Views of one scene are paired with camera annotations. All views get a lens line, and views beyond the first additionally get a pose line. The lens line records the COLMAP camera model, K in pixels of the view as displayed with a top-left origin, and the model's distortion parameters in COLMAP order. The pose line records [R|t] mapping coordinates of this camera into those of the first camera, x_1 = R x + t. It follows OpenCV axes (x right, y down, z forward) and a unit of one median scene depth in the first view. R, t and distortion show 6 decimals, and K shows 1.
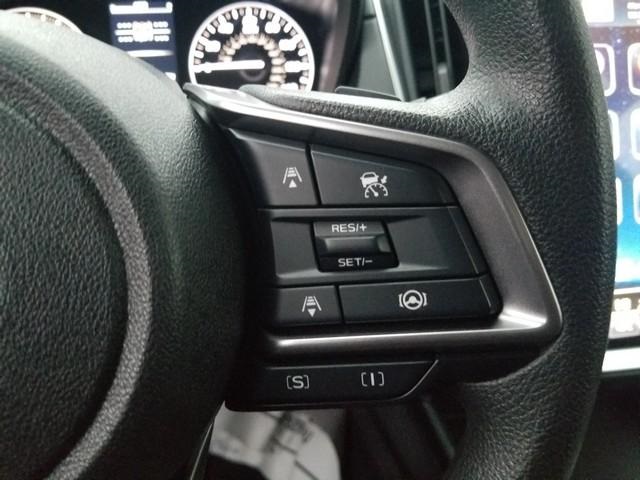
lens RADIAL K [[484.5, 0, 320.0], [0, 484.5, 240.0], [0, 0, 1]] dist [-0.046208, -0.003538]
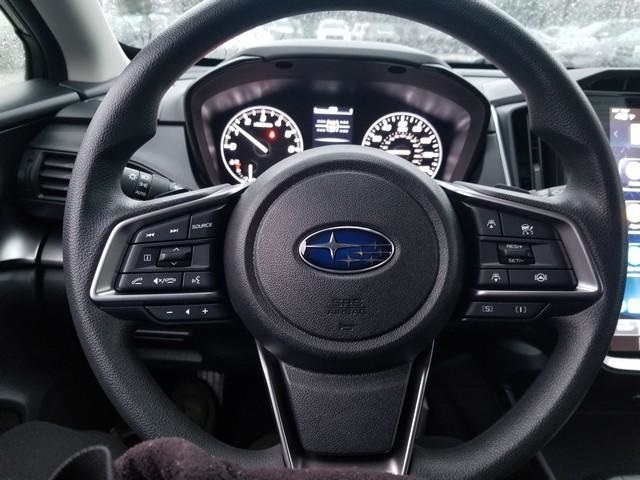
lens RADIAL K [[466.6, 0, 320.0], [0, 466.6, 240.0], [0, 0, 1]] dist [-0.049105, -0.002306]
pose [[0.988630, 0.086884, -0.122729, -0.194893], [-0.100233, 0.989179, -0.107139, 0.090819], [0.112092, 0.118222, 0.986640, -0.439457]]
